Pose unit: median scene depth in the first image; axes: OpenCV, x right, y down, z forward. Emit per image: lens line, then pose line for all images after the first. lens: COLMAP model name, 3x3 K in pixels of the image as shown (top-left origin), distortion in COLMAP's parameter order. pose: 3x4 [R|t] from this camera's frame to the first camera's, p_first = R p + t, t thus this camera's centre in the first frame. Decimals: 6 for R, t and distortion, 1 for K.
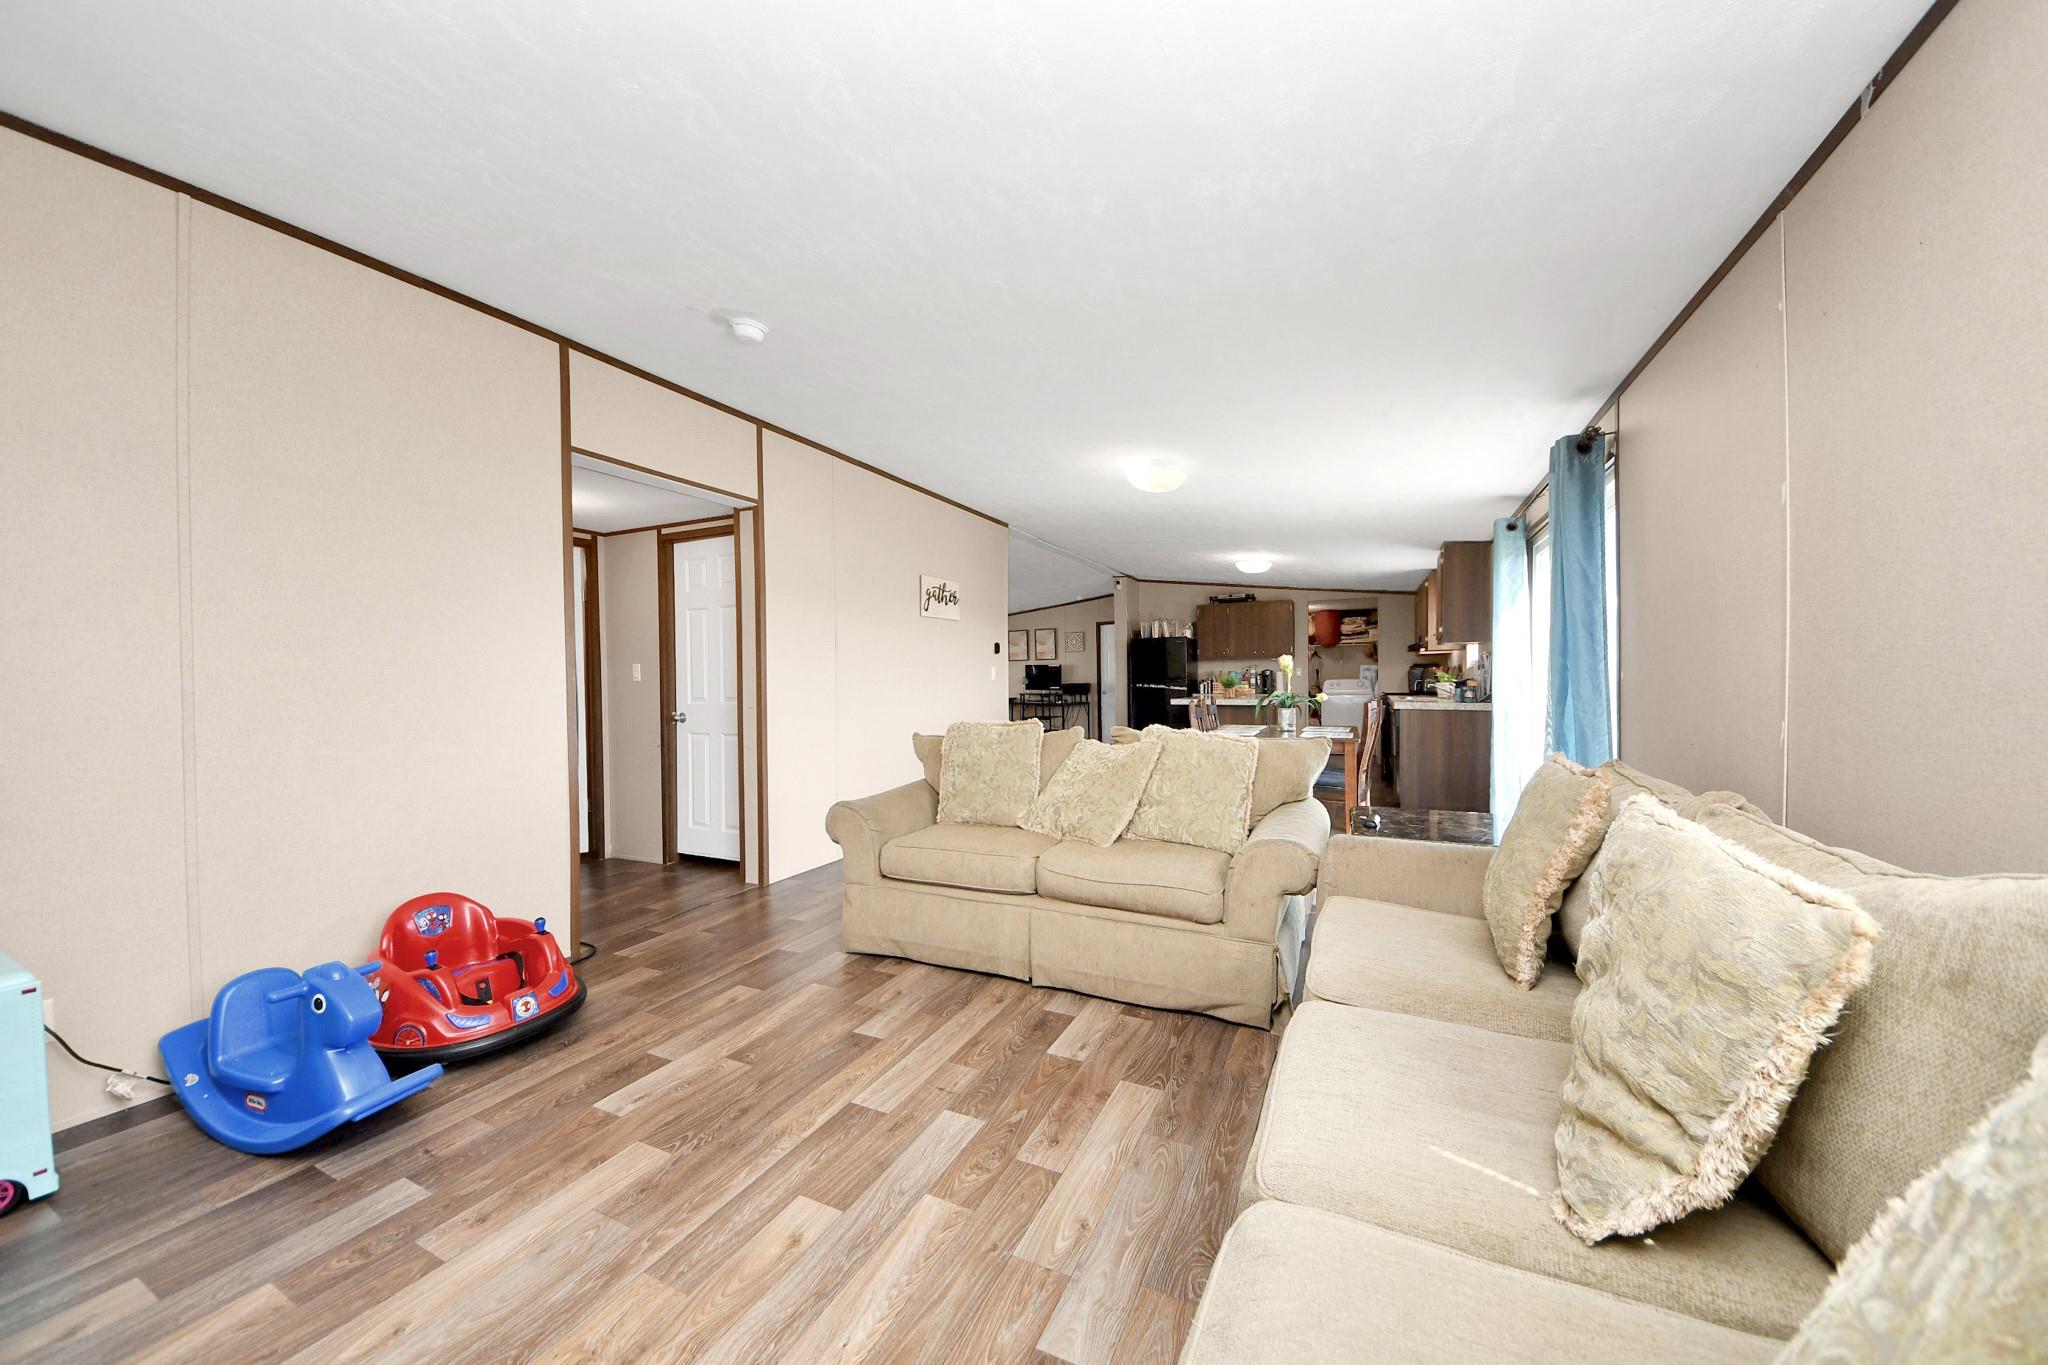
lens RADIAL K [[726.3, 0, 1000.9], [0, 726.3, 678.6], [0, 0, 1]] dist [0.013713, -0.018061]
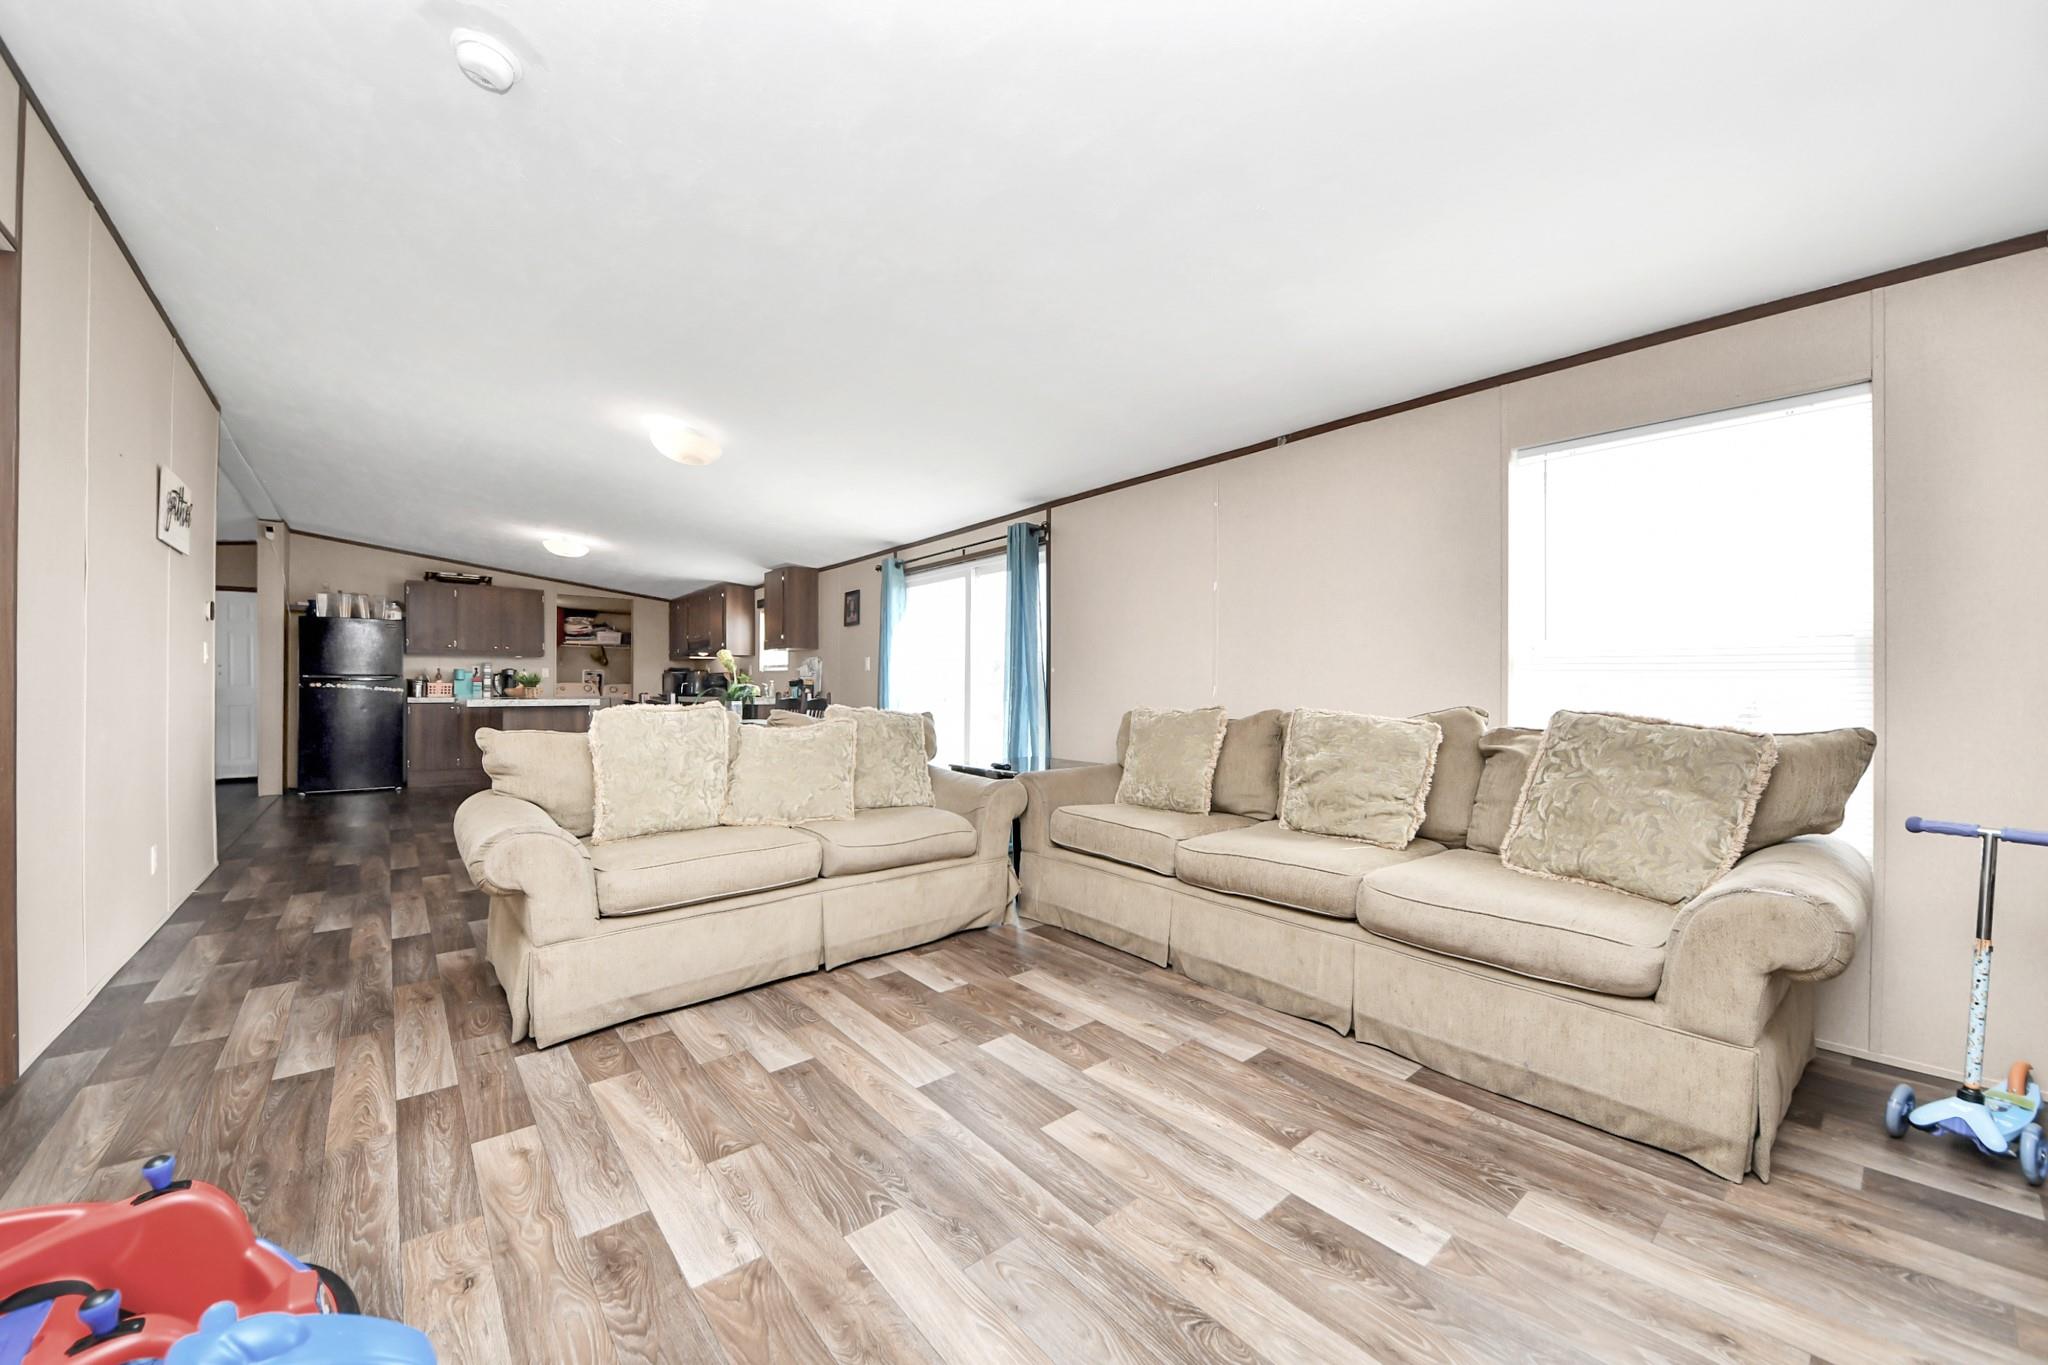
lens RADIAL K [[769.3, 0, 1019.3], [0, 769.3, 678.8], [0, 0, 1]] dist [0.009307, -0.011907]
pose [[0.397189, 0.024544, 0.917409, -0.885568], [-0.006109, 0.999691, -0.024101, 0.068849], [-0.917716, 0.003968, 0.397216, 0.403331]]
